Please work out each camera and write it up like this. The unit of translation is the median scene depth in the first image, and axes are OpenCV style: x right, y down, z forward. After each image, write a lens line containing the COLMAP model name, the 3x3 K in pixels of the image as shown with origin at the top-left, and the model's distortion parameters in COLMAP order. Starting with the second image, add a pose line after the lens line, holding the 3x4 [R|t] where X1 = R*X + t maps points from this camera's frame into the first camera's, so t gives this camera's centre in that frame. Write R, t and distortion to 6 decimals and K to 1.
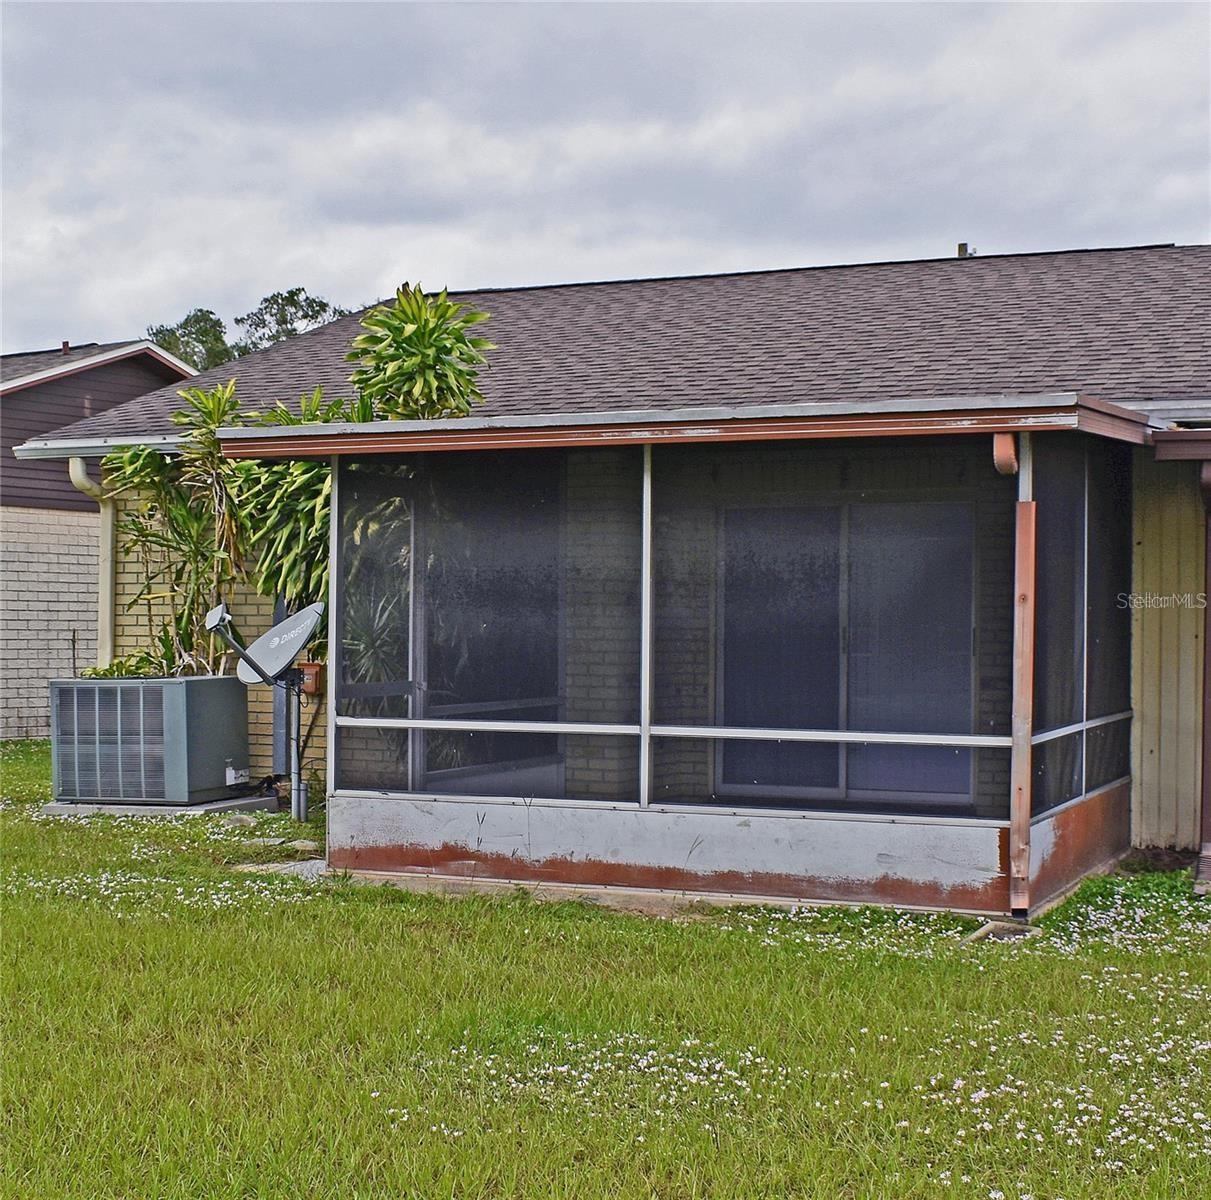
lens RADIAL K [[2023.2, 0, 605.5], [0, 2023.2, 600.0], [0, 0, 1]] dist [-0.091580, 0.027743]
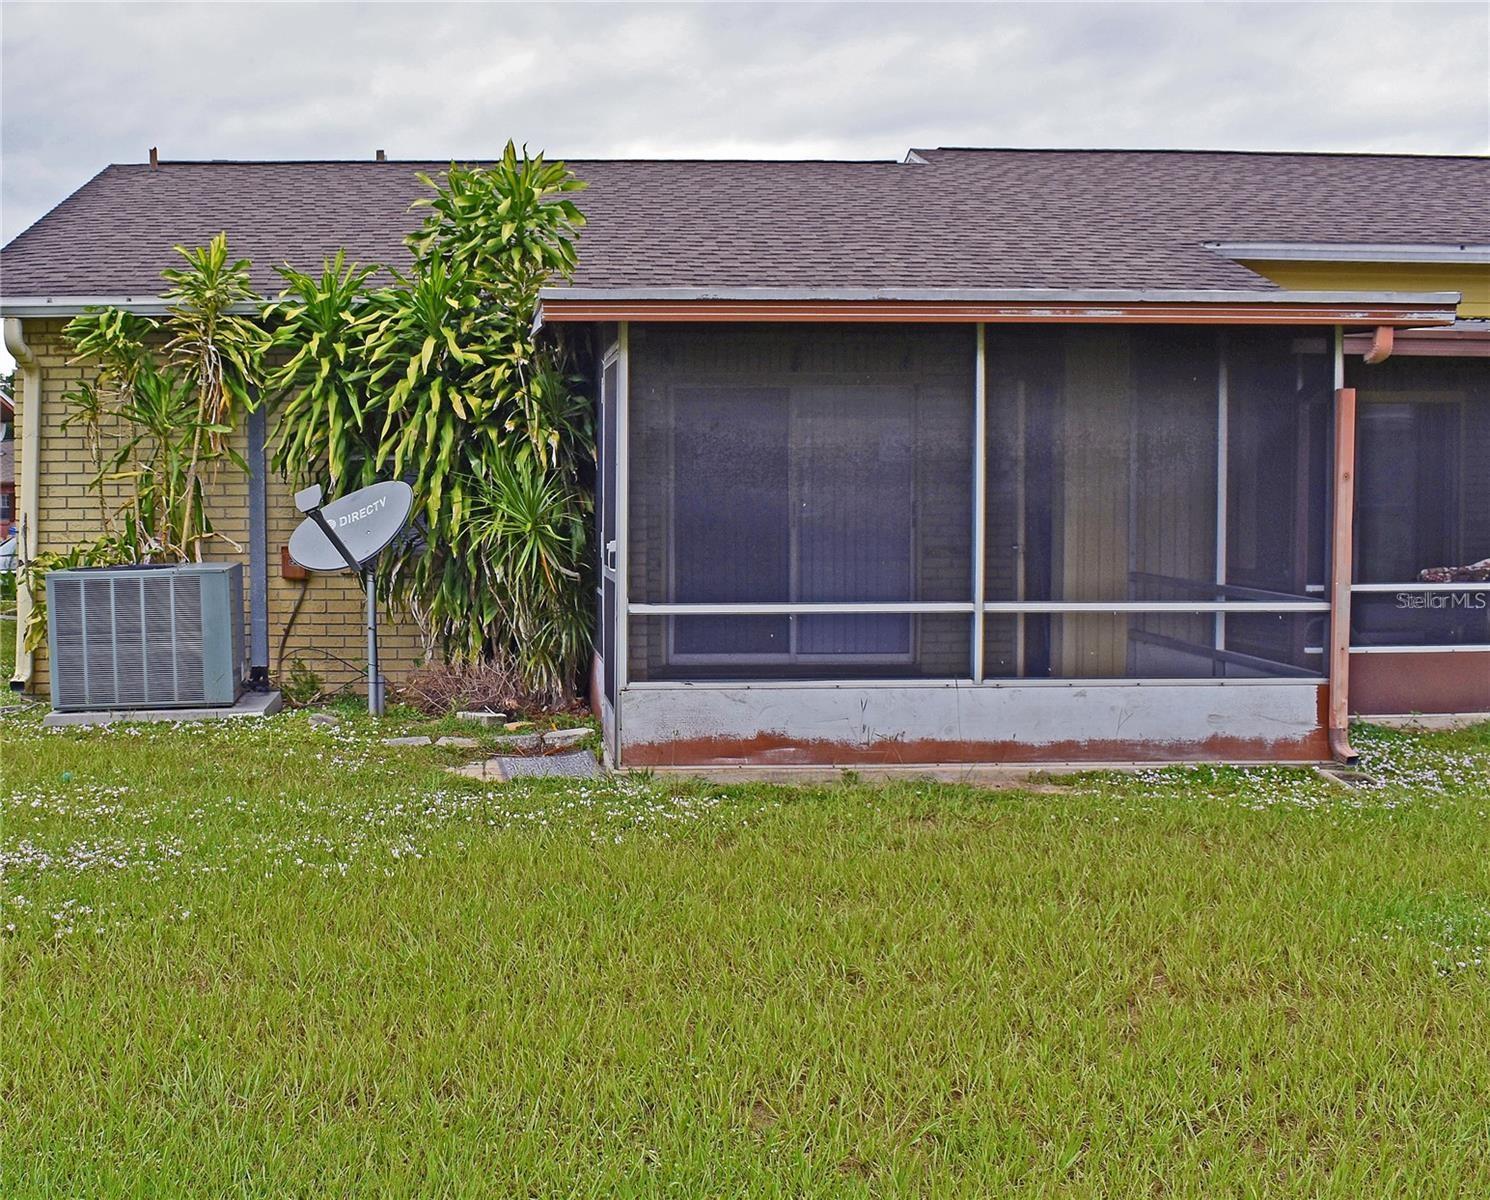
lens RADIAL K [[1795.7, 0, 745.1], [0, 1795.7, 559.1], [0, 0, 1]] dist [-0.100740, 0.011626]
pose [[0.899782, -0.023413, 0.435711, -0.466642], [0.002683, 0.998837, 0.048132, -0.002948], [-0.436331, -0.042139, 0.898799, 0.243999]]
